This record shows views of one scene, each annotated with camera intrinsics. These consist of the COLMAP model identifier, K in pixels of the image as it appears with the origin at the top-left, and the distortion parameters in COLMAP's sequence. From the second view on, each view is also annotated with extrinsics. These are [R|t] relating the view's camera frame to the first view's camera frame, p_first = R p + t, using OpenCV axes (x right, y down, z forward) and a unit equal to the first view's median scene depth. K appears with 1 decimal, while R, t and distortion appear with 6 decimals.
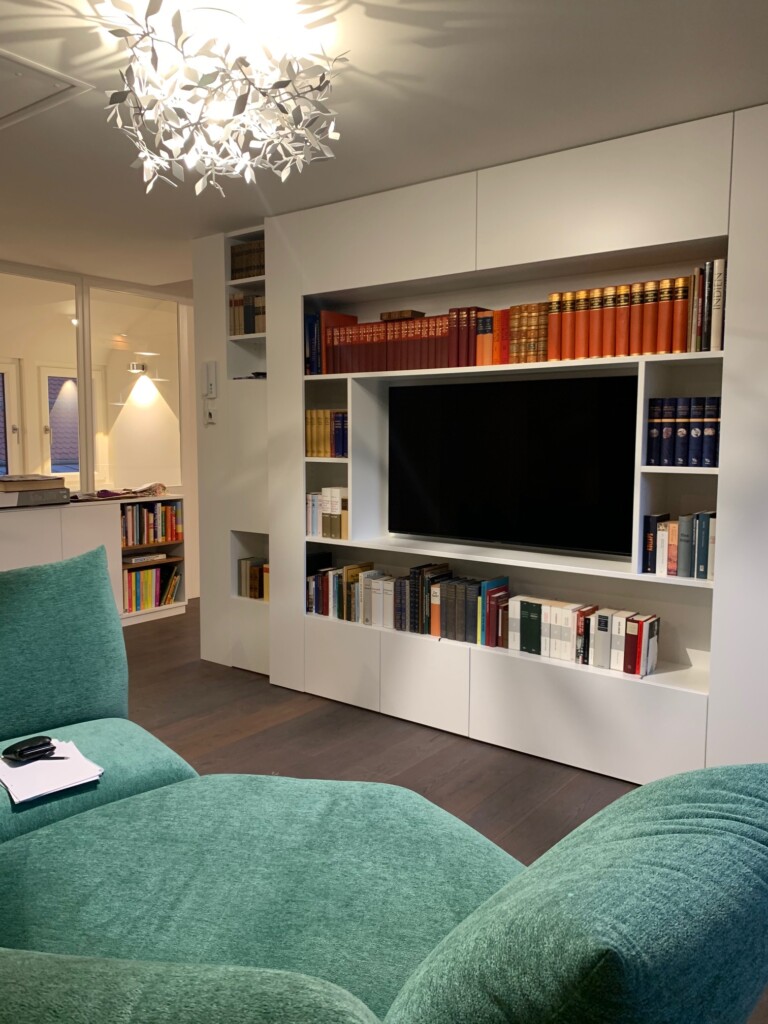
lens RADIAL K [[775.7, 0, 384.0], [0, 775.7, 512.0], [0, 0, 1]] dist [0.005407, -0.049149]
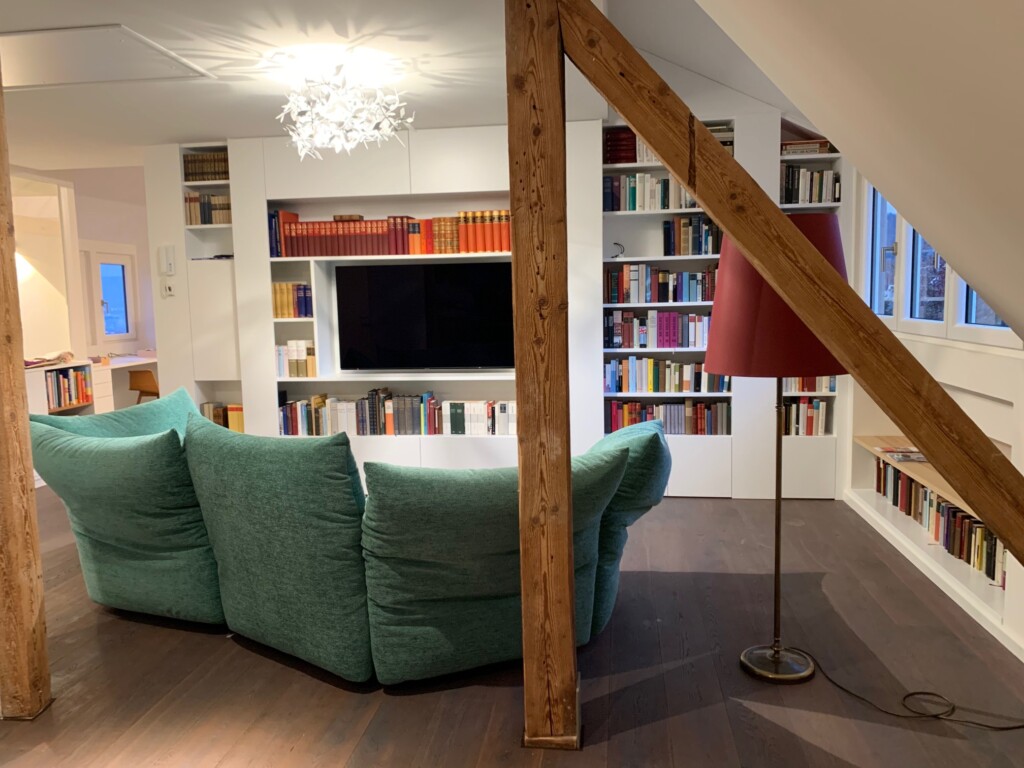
lens RADIAL K [[775.7, 0, 512.0], [0, 775.7, 384.0], [0, 0, 1]] dist [0.005407, -0.049149]
pose [[0.830811, -0.077505, 0.551132, -0.539790], [0.075579, 0.996794, 0.026246, 0.040275], [-0.551400, 0.019849, 0.834005, -0.364201]]
